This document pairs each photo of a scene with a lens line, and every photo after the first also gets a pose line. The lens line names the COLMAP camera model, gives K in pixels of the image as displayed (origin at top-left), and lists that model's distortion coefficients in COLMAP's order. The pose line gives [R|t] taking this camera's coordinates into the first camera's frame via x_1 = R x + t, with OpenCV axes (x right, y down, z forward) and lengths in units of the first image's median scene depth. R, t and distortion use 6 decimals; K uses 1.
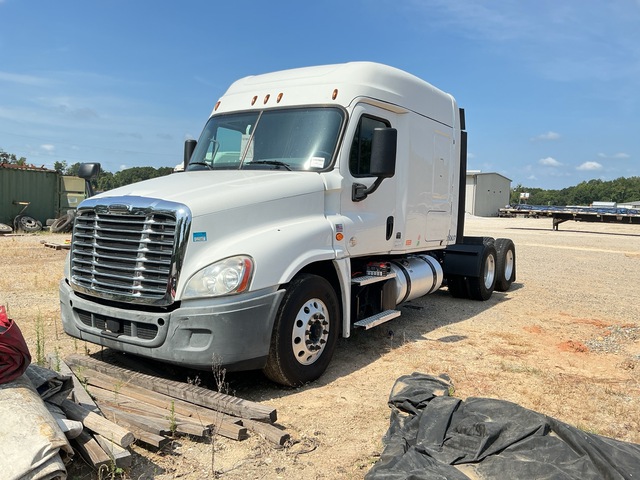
lens RADIAL K [[567.8, 0, 320.0], [0, 567.8, 240.0], [0, 0, 1]] dist [-0.008061, -0.006055]
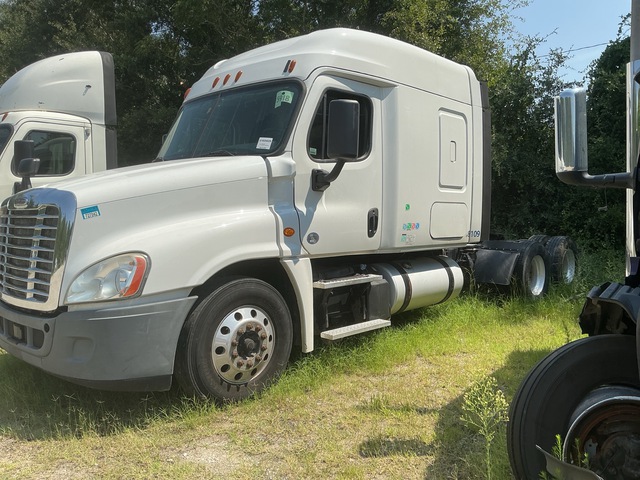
lens RADIAL K [[567.8, 0, 320.0], [0, 567.8, 240.0], [0, 0, 1]] dist [-0.008061, -0.006055]
pose [[0.981101, -0.015938, -0.192840, 0.229843], [0.012653, 0.999753, -0.018257, 0.021257], [0.193083, 0.015472, 0.981060, 0.174506]]
